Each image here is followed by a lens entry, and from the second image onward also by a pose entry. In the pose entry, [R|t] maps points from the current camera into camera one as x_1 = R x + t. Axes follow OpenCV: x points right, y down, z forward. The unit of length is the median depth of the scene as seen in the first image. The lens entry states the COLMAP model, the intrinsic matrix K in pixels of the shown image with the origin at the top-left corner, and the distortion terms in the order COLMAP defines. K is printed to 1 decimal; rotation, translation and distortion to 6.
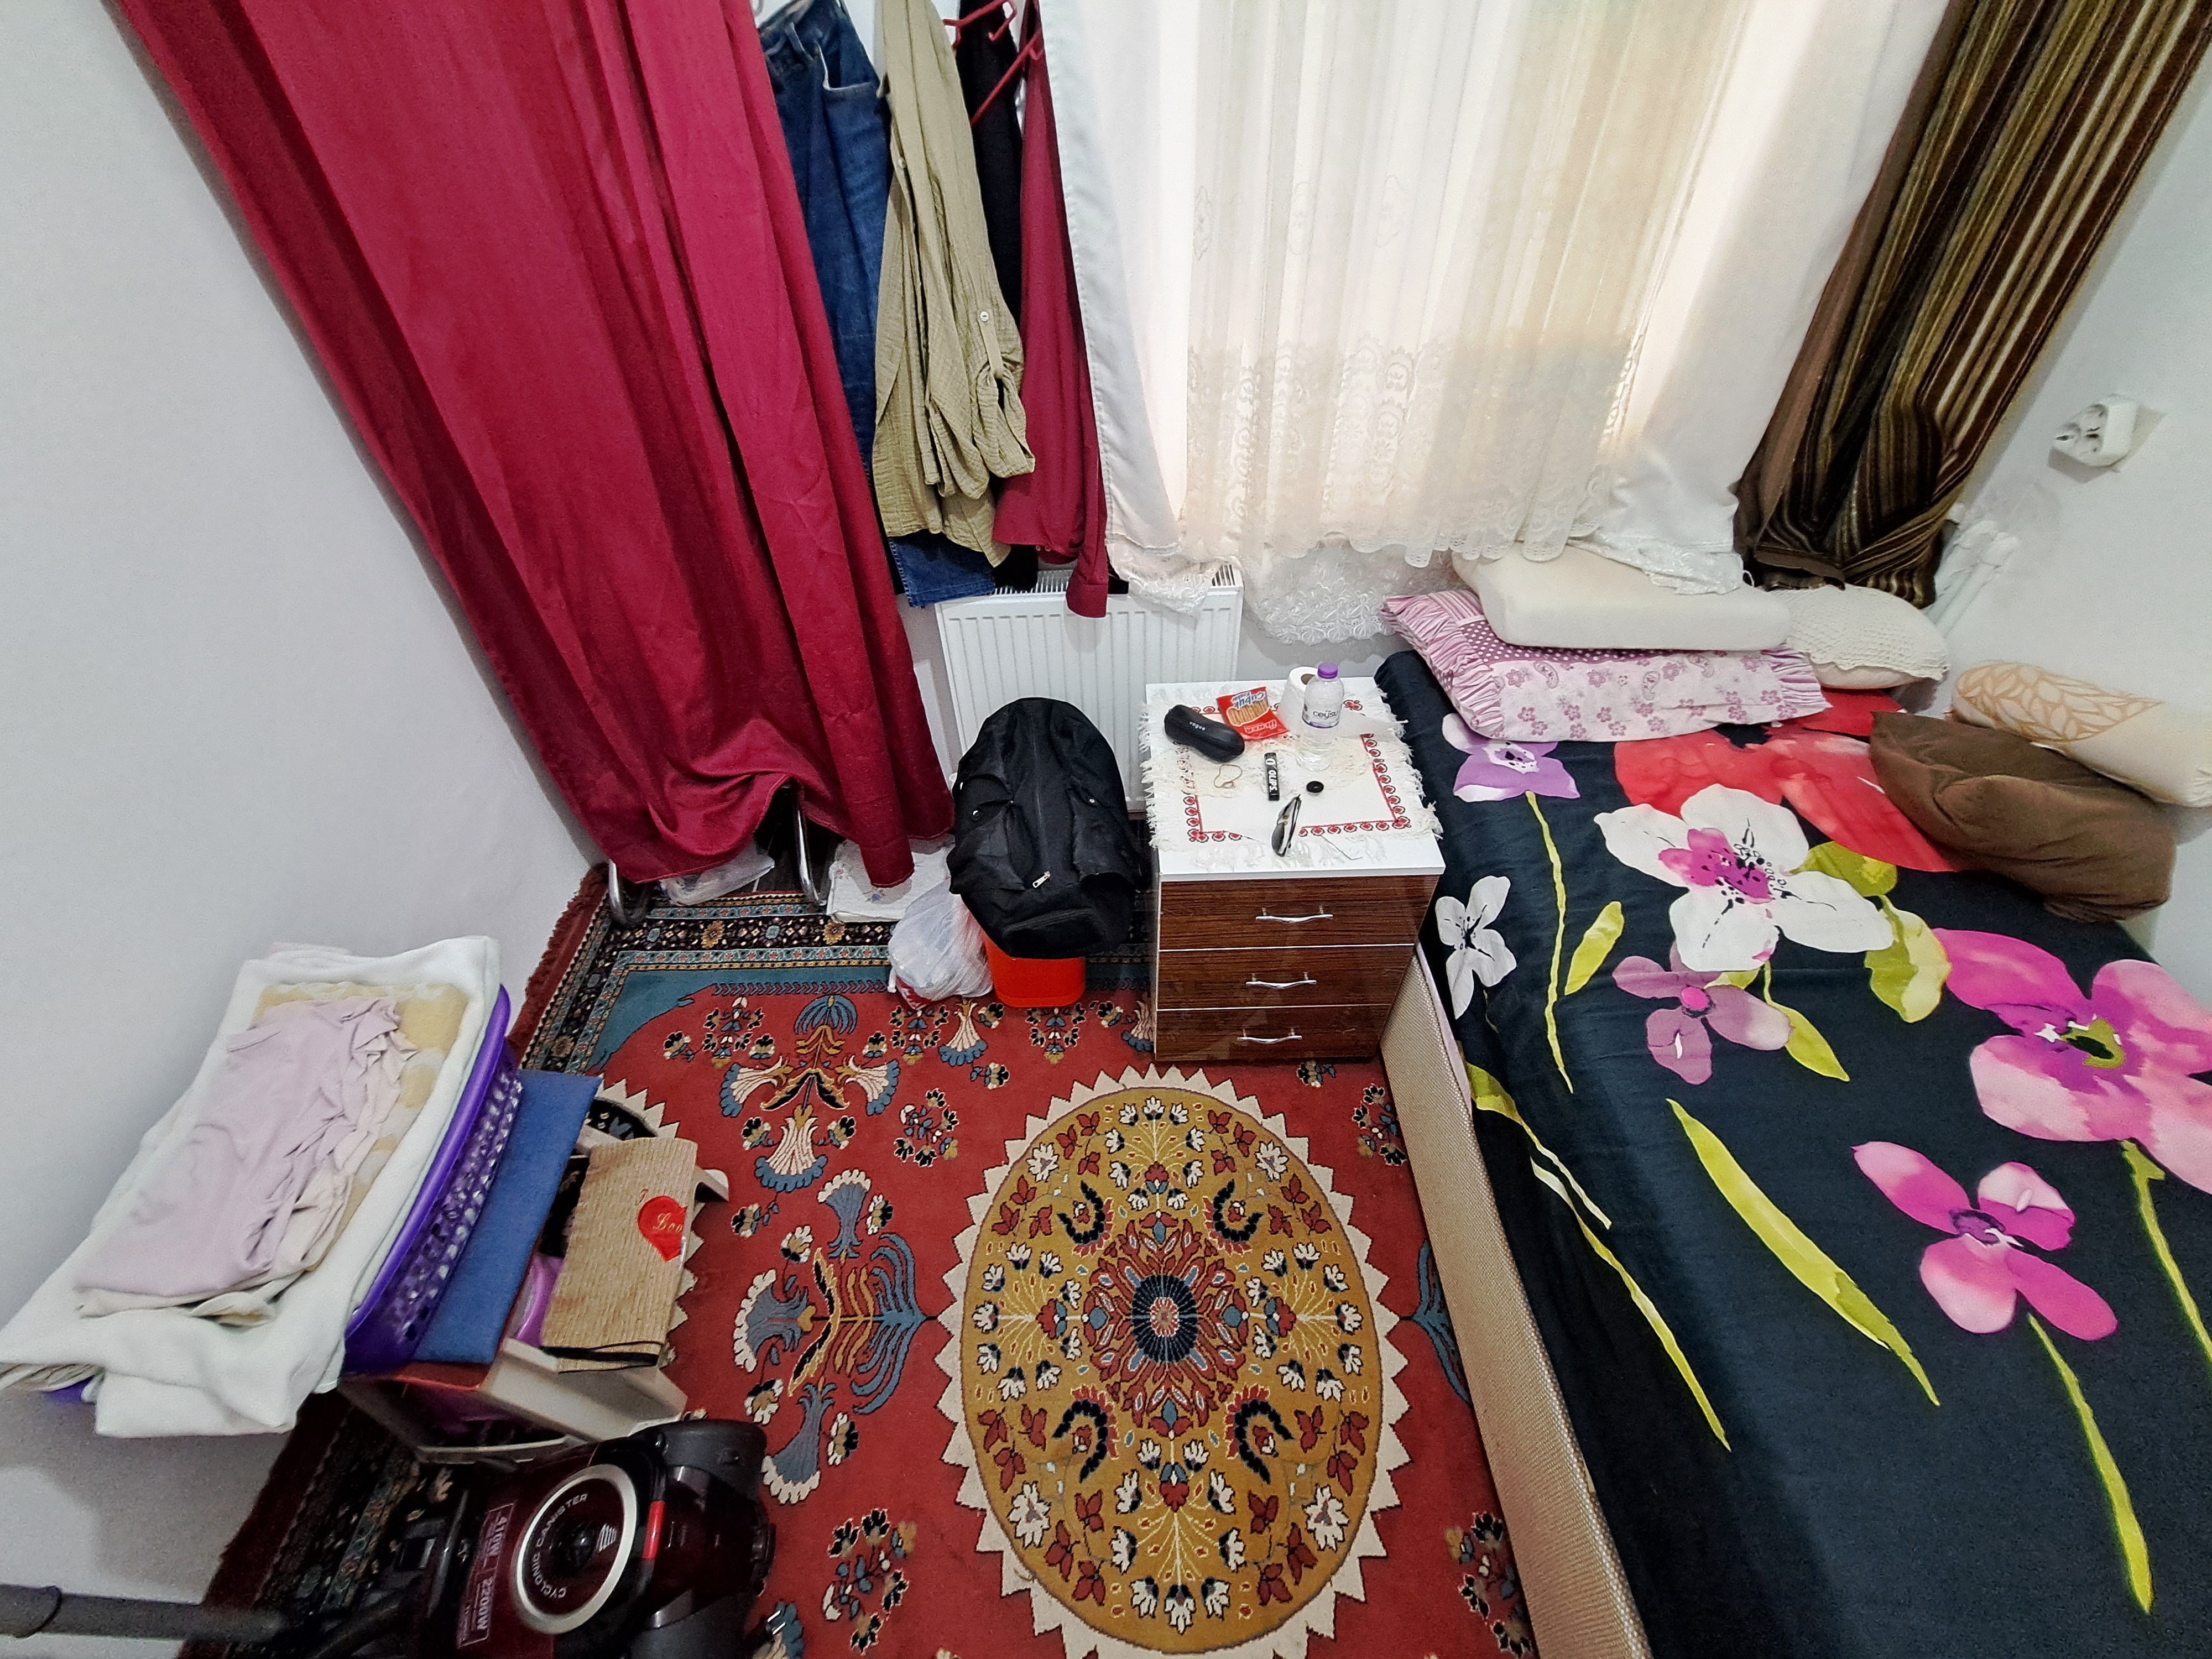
lens RADIAL K [[888.8, 0, 1077.7], [0, 888.8, 811.2], [0, 0, 1]] dist [-0.013256, -0.001095]
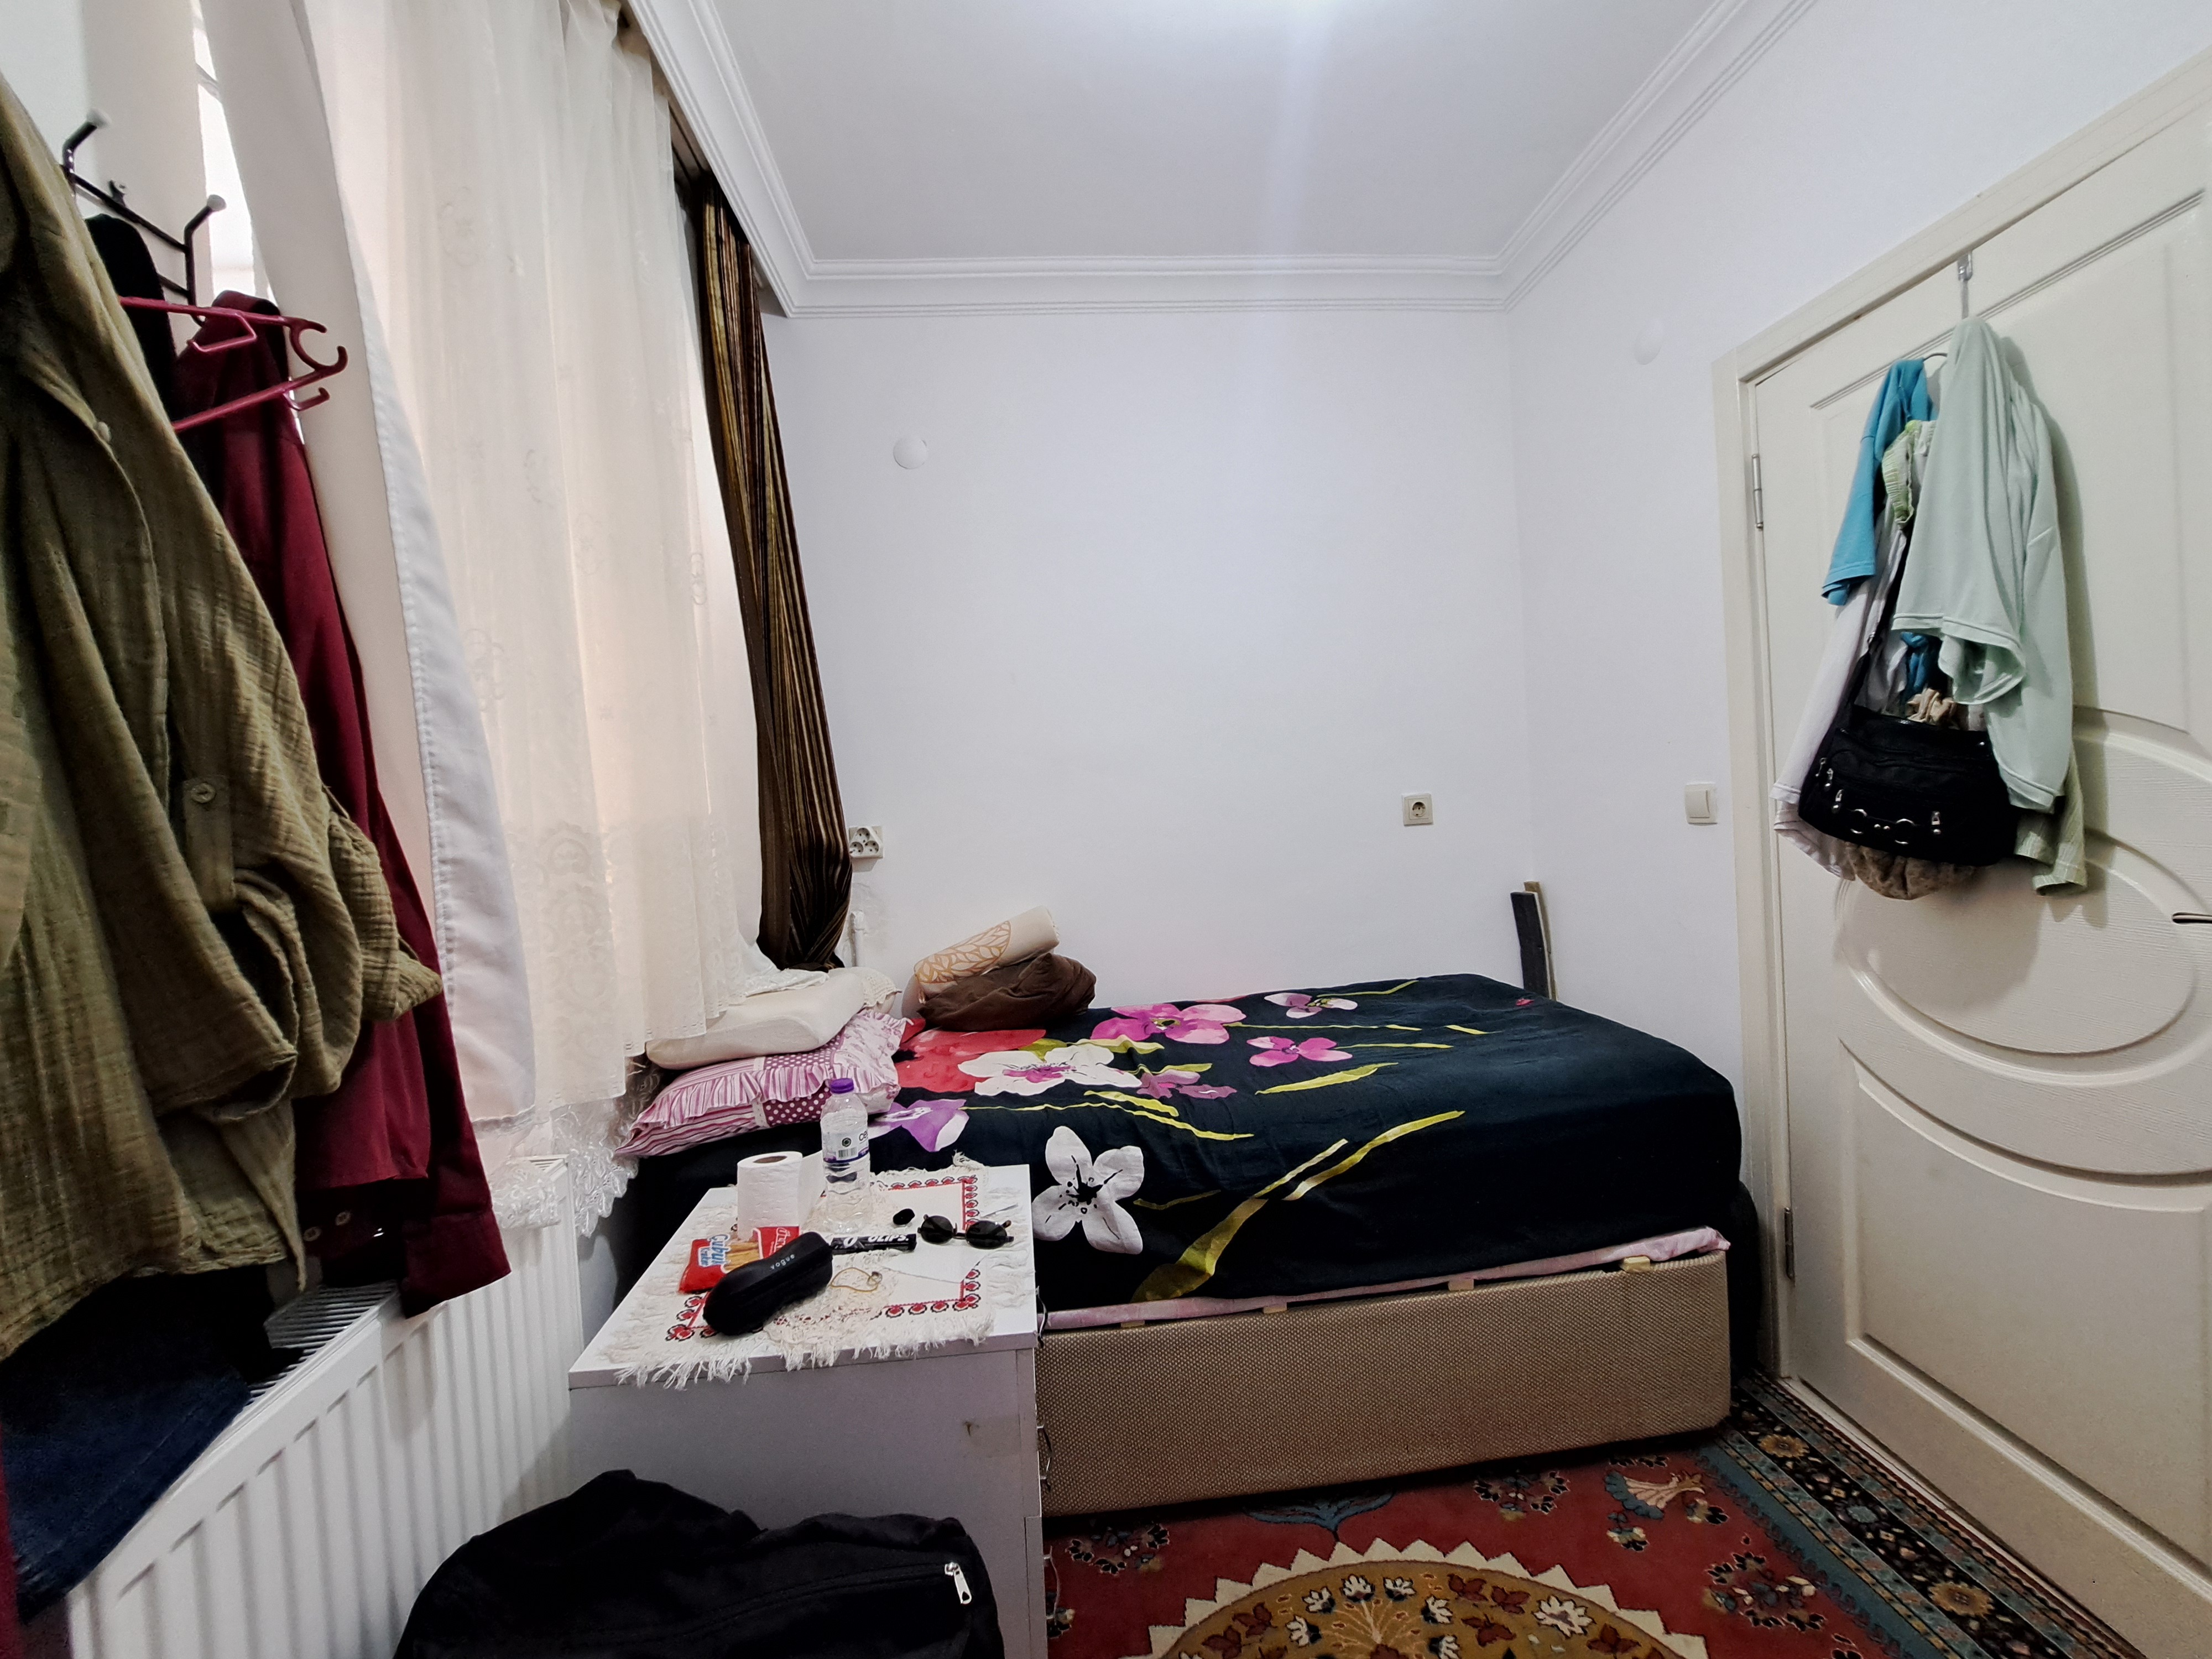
lens RADIAL K [[888.8, 0, 1085.9], [0, 888.8, 813.6], [0, 0, 1]] dist [-0.013256, -0.001095]
pose [[-0.090002, 0.031648, 0.995439, -0.545468], [0.738952, 0.672224, 0.045439, -0.182112], [-0.667720, 0.739671, -0.083888, 0.651726]]
